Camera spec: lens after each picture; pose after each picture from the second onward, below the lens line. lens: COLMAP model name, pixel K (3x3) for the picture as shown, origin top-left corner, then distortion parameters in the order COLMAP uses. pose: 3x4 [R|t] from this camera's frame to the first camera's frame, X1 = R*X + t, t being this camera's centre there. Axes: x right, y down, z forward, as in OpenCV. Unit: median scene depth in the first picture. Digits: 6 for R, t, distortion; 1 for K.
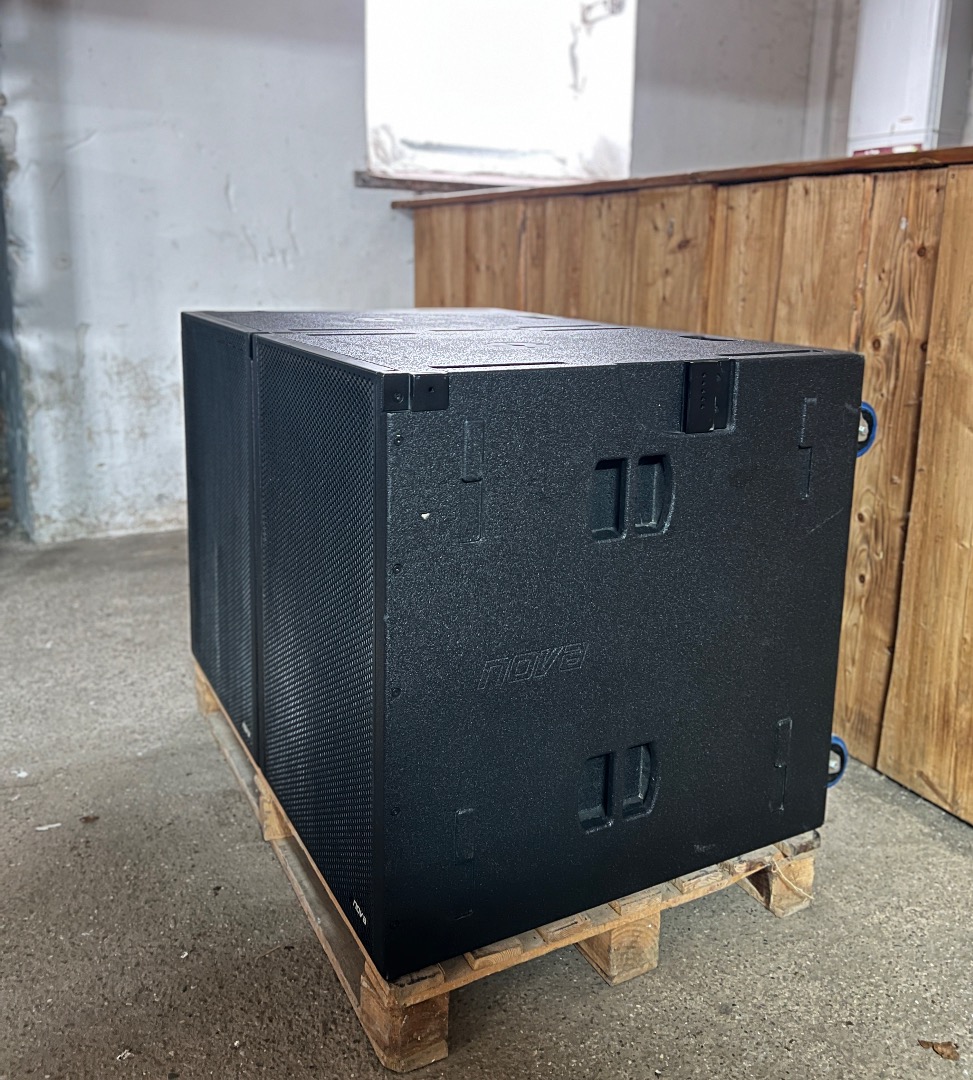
lens RADIAL K [[980.8, 0, 479.8], [0, 980.8, 436.8], [0, 0, 1]] dist [0.033504, -0.028381]
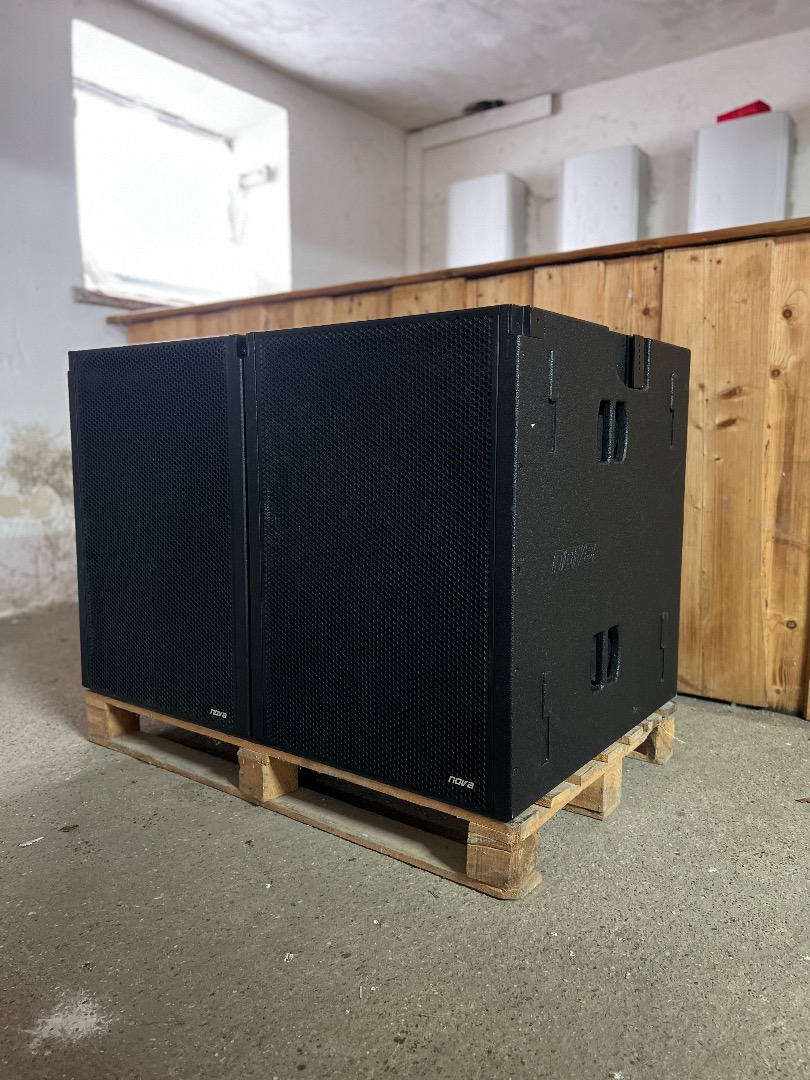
lens RADIAL K [[819.8, 0, 398.6], [0, 819.8, 541.7], [0, 0, 1]] dist [0.035369, -0.030671]
pose [[0.904276, -0.073054, 0.420651, -0.352814], [0.096301, 0.994762, -0.034260, 0.131728], [-0.415945, 0.071490, 0.906575, 0.066286]]
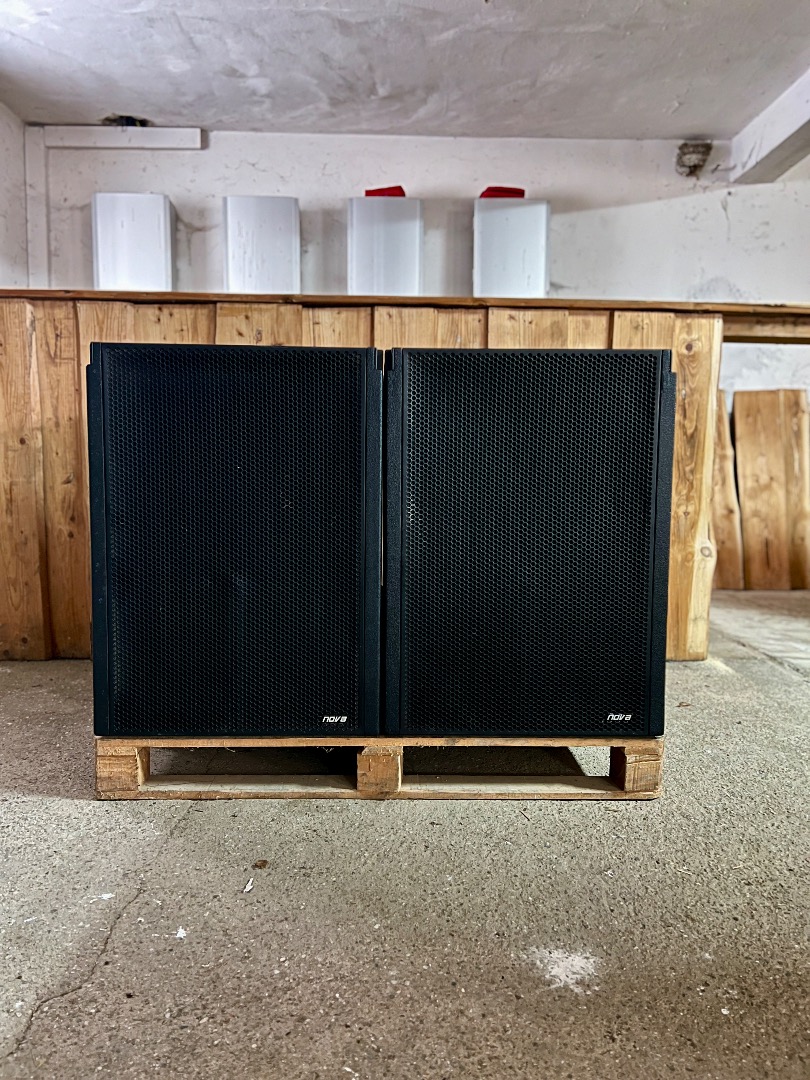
lens RADIAL K [[819.8, 0, 401.4], [0, 819.8, 542.6], [0, 0, 1]] dist [0.035369, -0.030671]
pose [[0.445881, -0.095399, 0.889994, -0.824431], [0.166209, 0.985836, 0.022402, 0.079815], [-0.879525, 0.137936, 0.455422, 0.410322]]
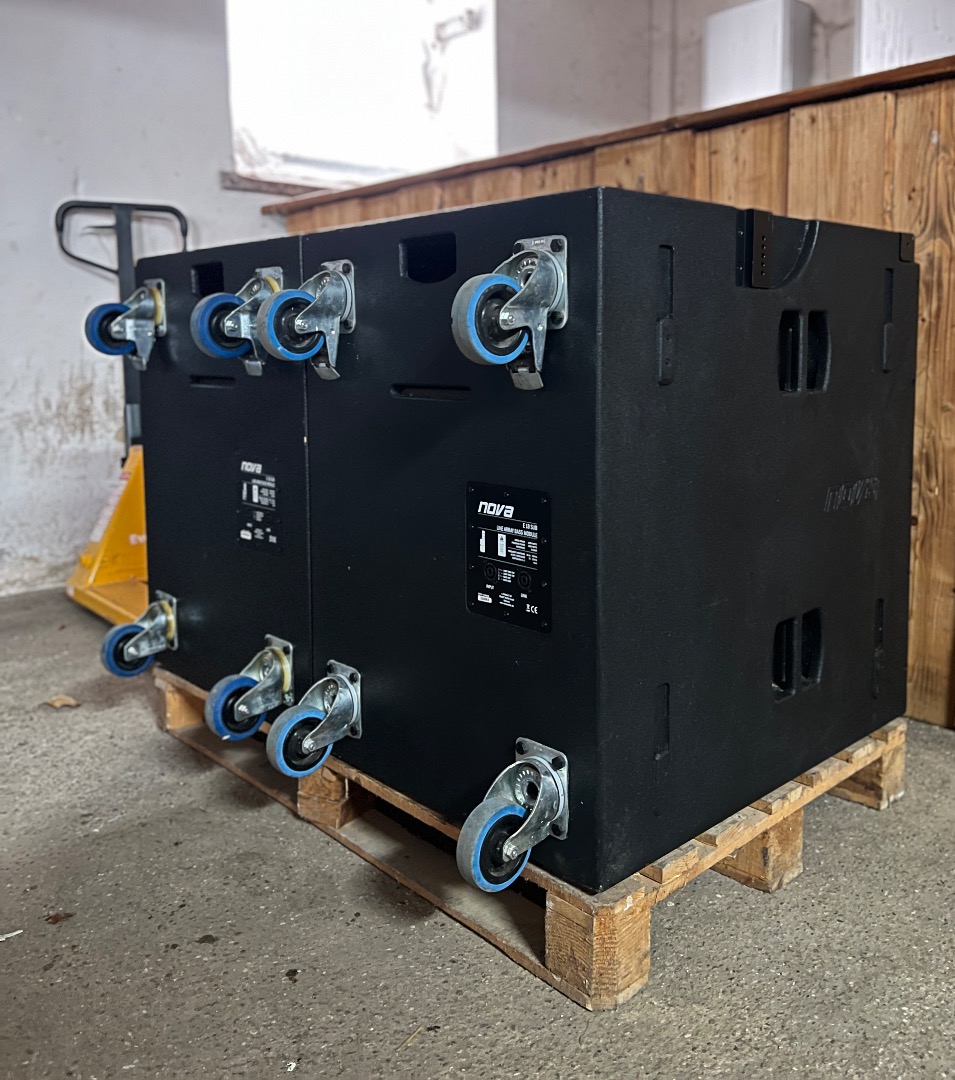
lens RADIAL K [[983.6, 0, 481.9], [0, 983.6, 434.1], [0, 0, 1]] dist [0.032349, -0.034715]
pose [[0.969661, -0.053455, 0.238539, -0.211031], [0.075547, 0.993560, -0.084449, 0.103330], [-0.232489, 0.099908, 0.967454, 0.171392]]
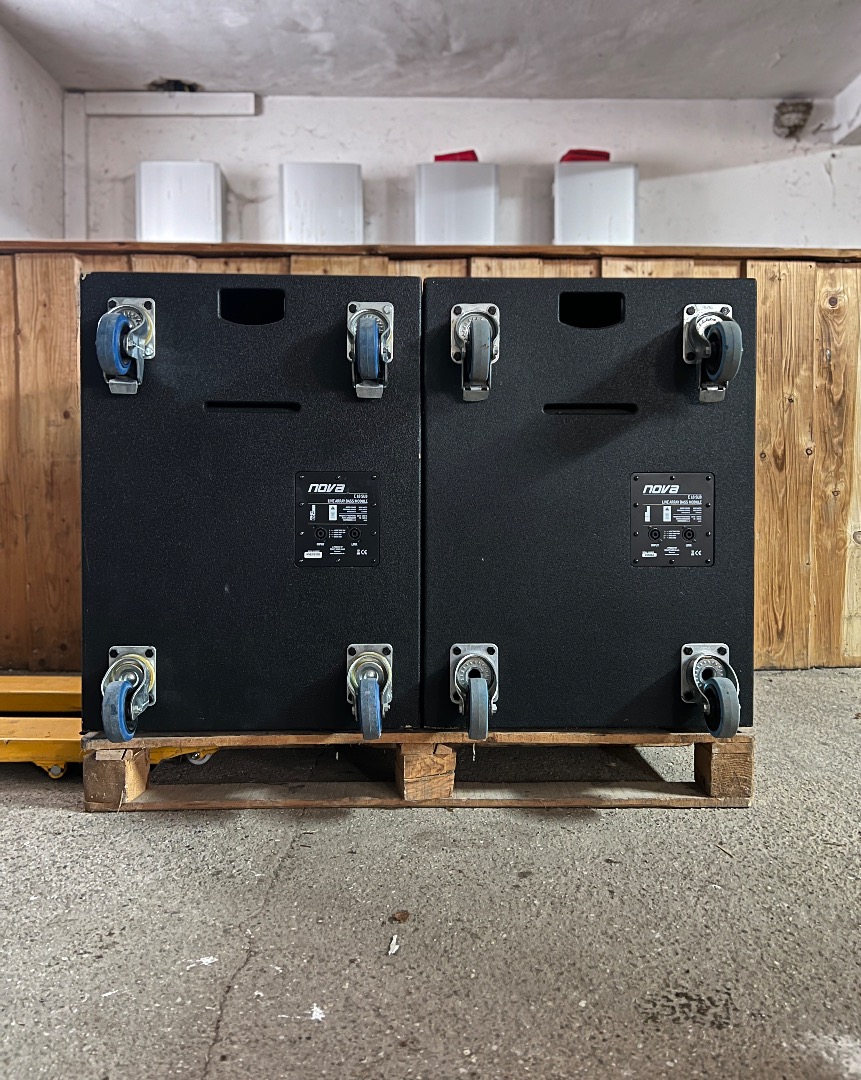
lens RADIAL K [[877.6, 0, 432.0], [0, 877.6, 503.1], [0, 0, 1]] dist [0.038523, -0.041053]
pose [[0.453583, -0.041162, 0.890263, -0.772394], [0.174025, 0.983794, -0.043178, 0.108565], [-0.874058, 0.174513, 0.453395, 0.538432]]
